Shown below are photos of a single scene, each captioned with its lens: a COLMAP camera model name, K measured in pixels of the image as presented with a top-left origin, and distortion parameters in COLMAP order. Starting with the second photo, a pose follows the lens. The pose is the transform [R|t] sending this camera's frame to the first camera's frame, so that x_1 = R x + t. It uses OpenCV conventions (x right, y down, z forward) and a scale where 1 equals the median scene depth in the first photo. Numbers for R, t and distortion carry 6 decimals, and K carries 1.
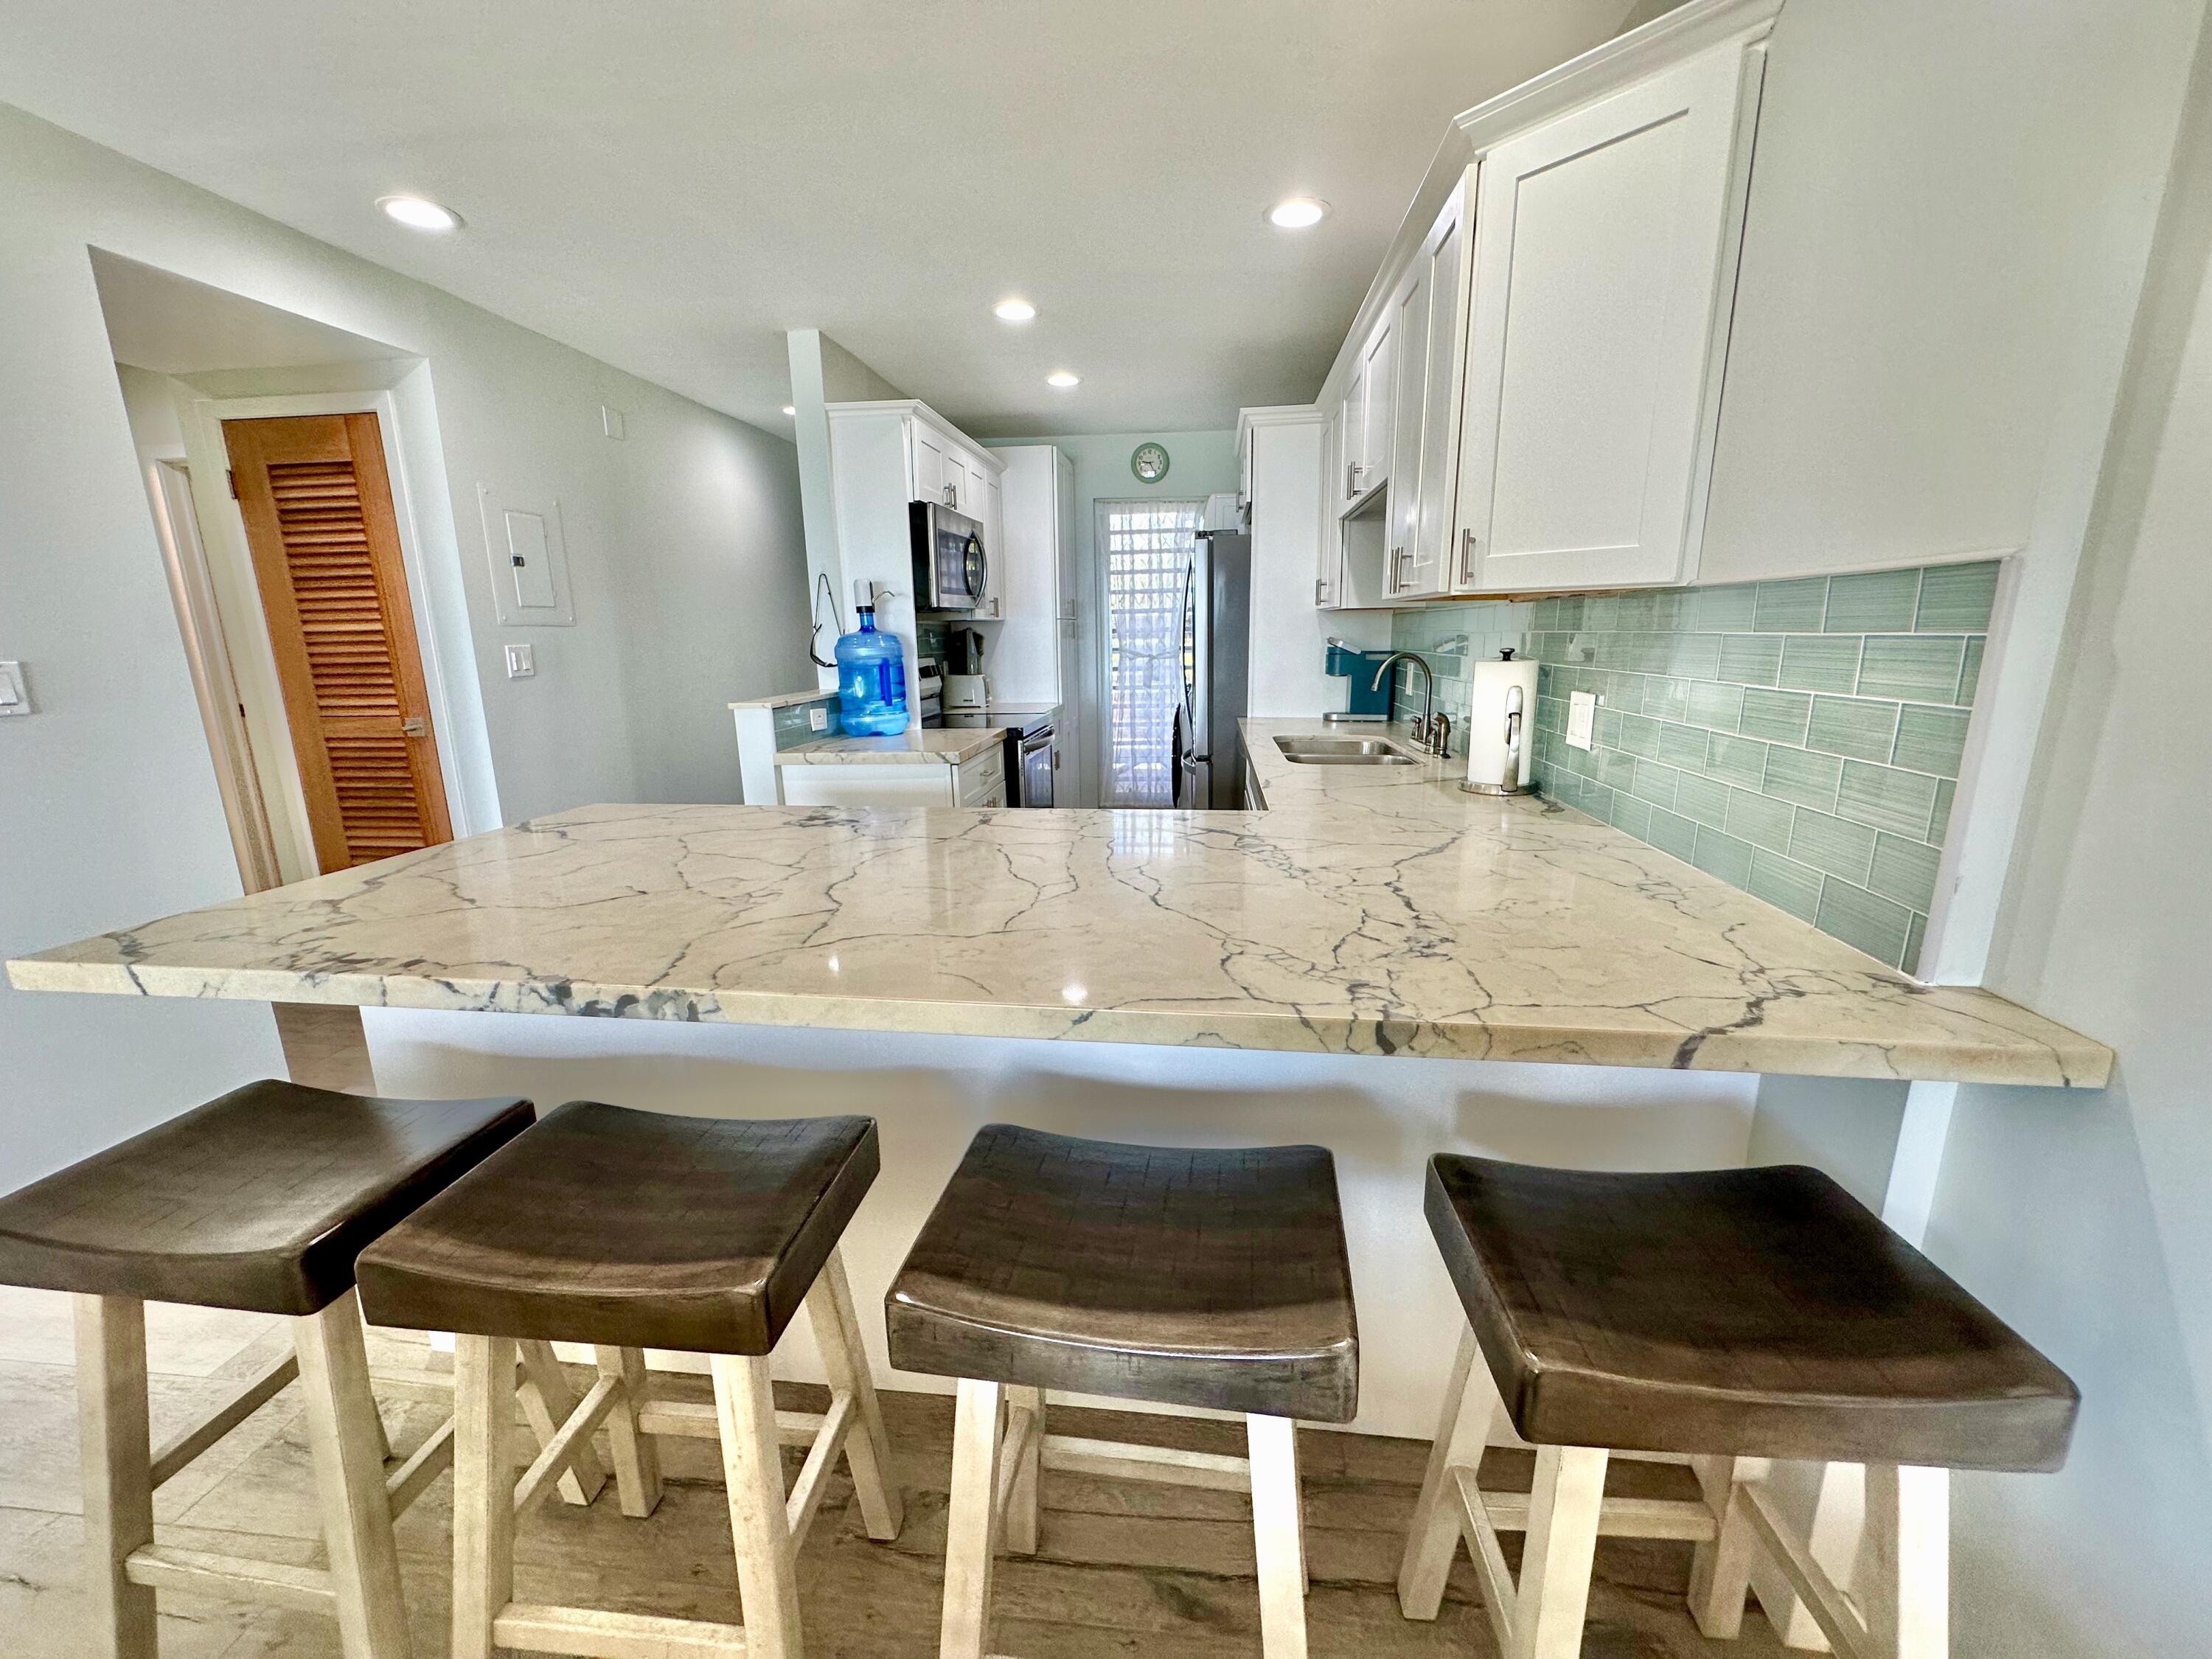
lens RADIAL K [[888.0, 0, 1106.4], [0, 888.0, 831.8], [0, 0, 1]] dist [-0.003458, -0.000273]
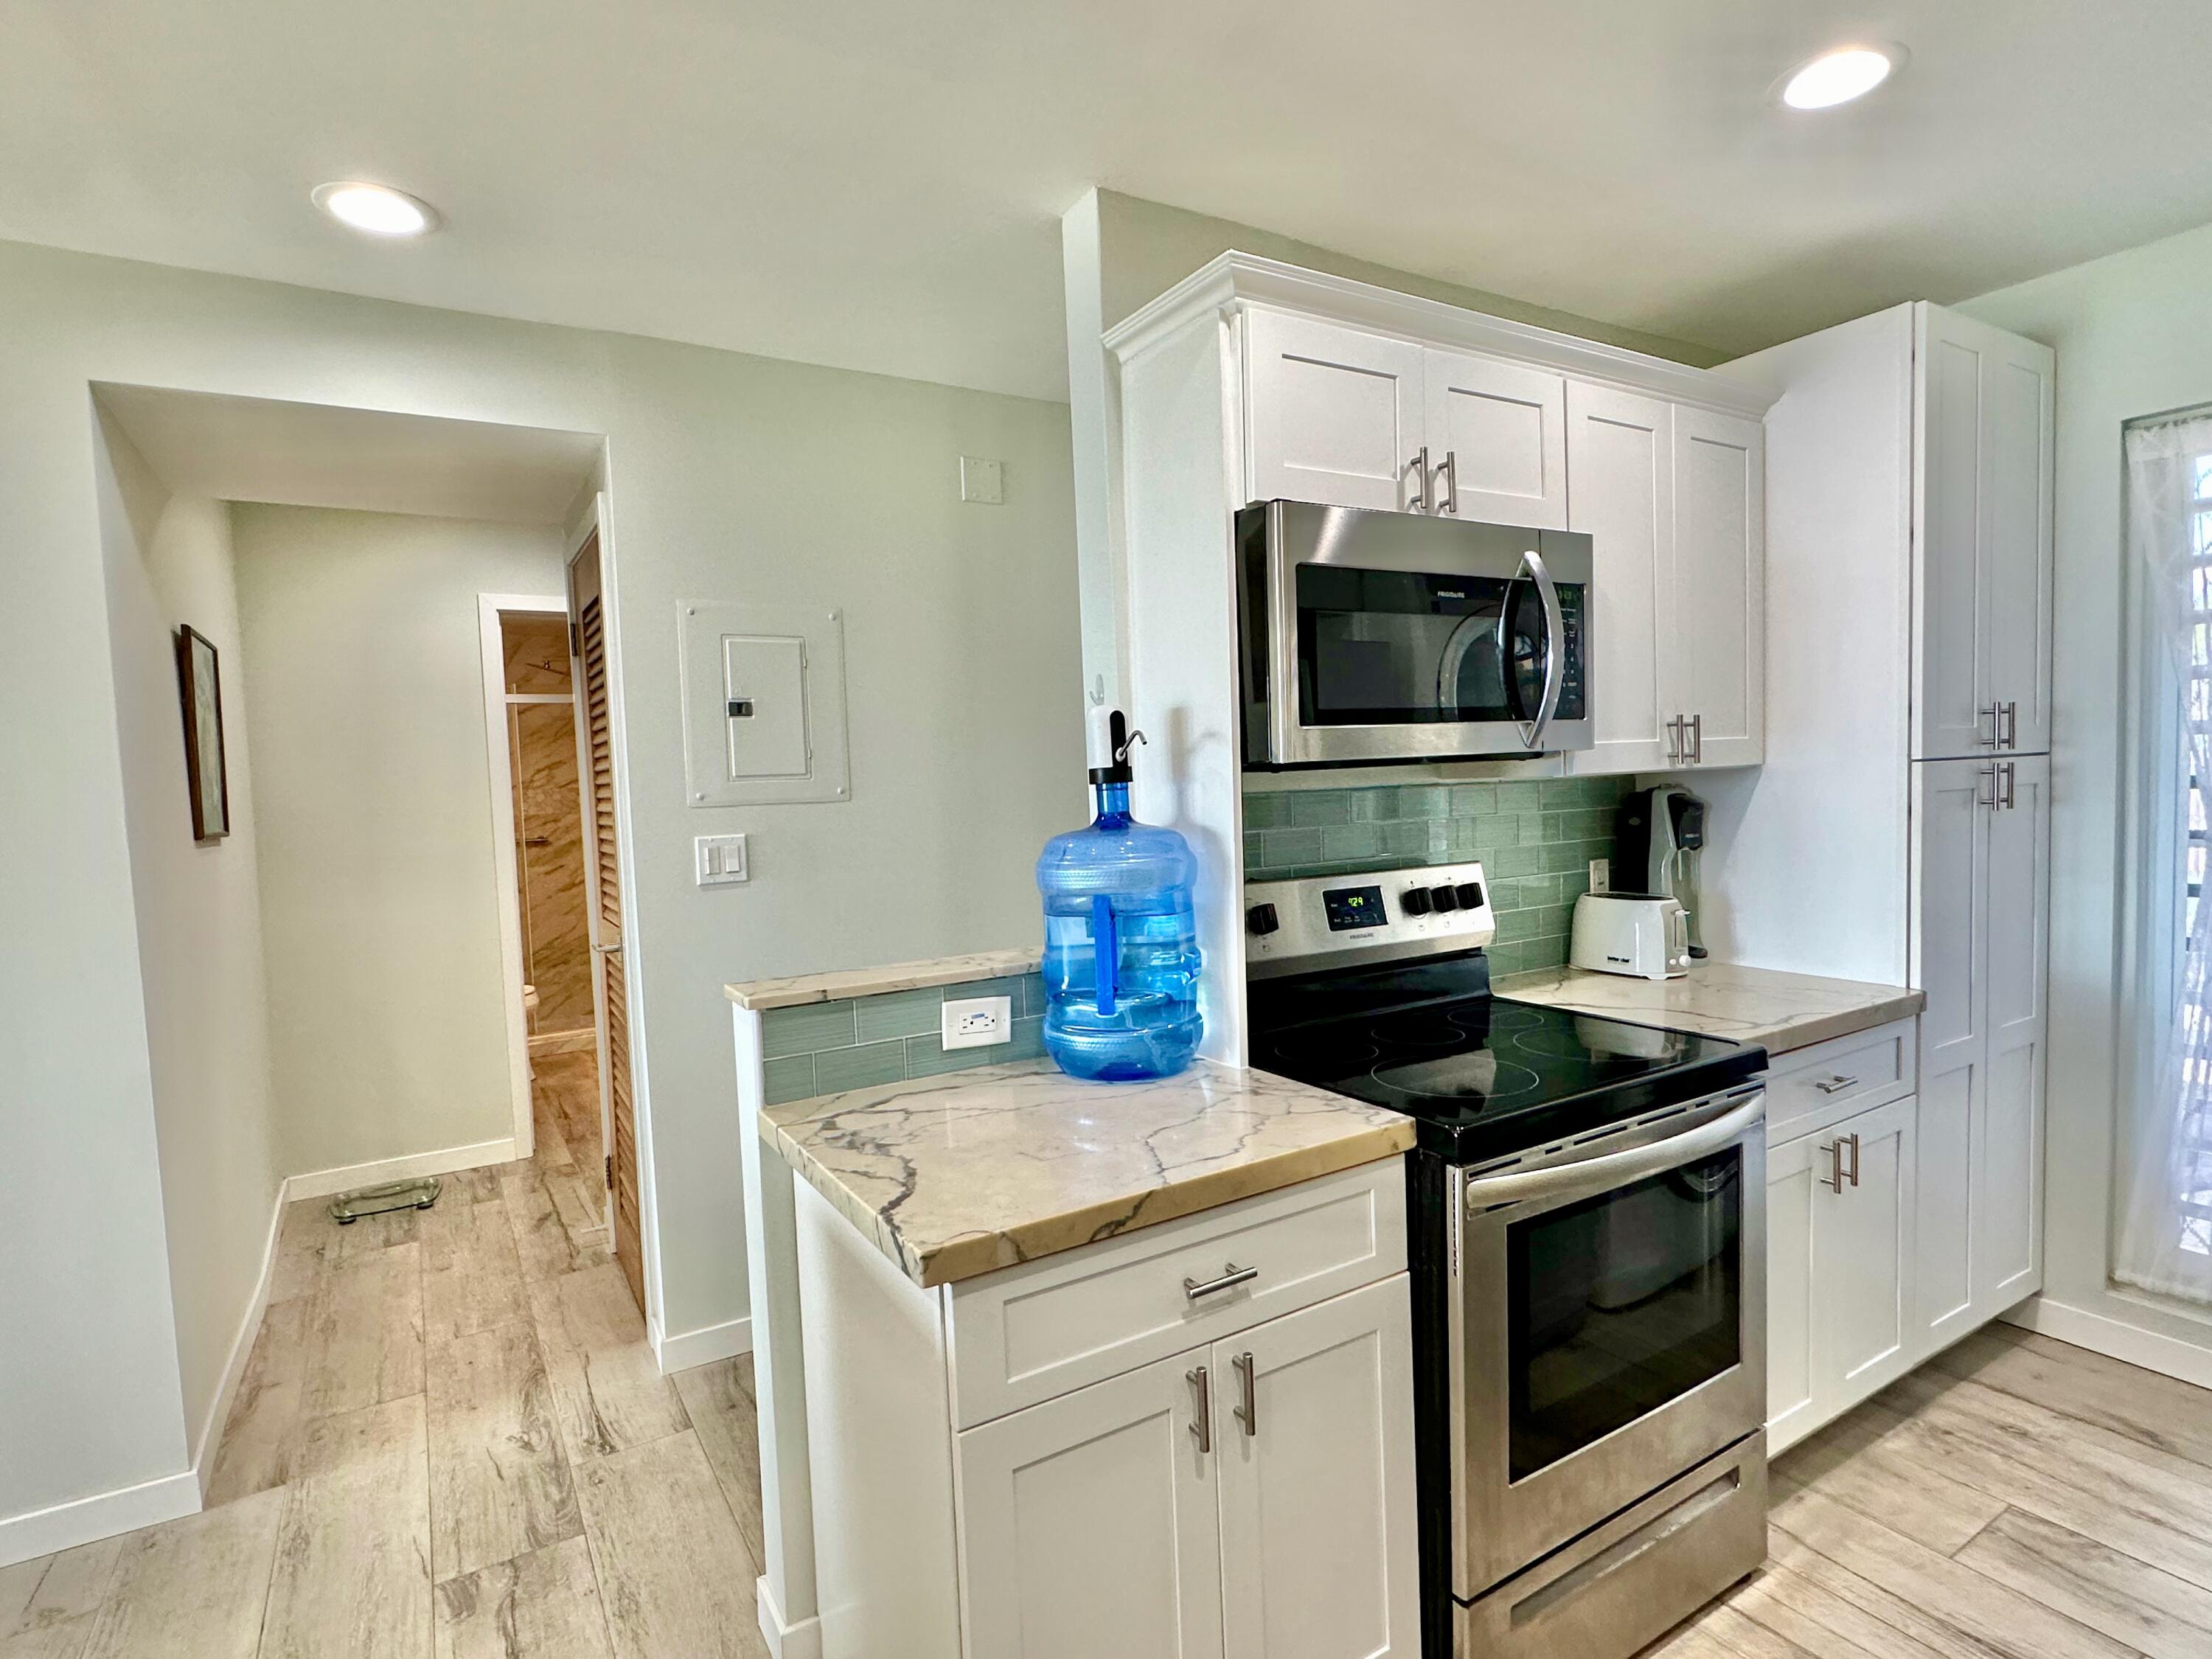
lens RADIAL K [[1131.9, 0, 1108.6], [0, 1131.9, 834.9], [0, 0, 1]] dist [-0.000859, 0.000388]
pose [[0.616059, 0.034266, -0.786954, 0.153107], [-0.149615, 0.985957, -0.074194, -0.183428], [0.773361, 0.163448, 0.612534, 0.678449]]
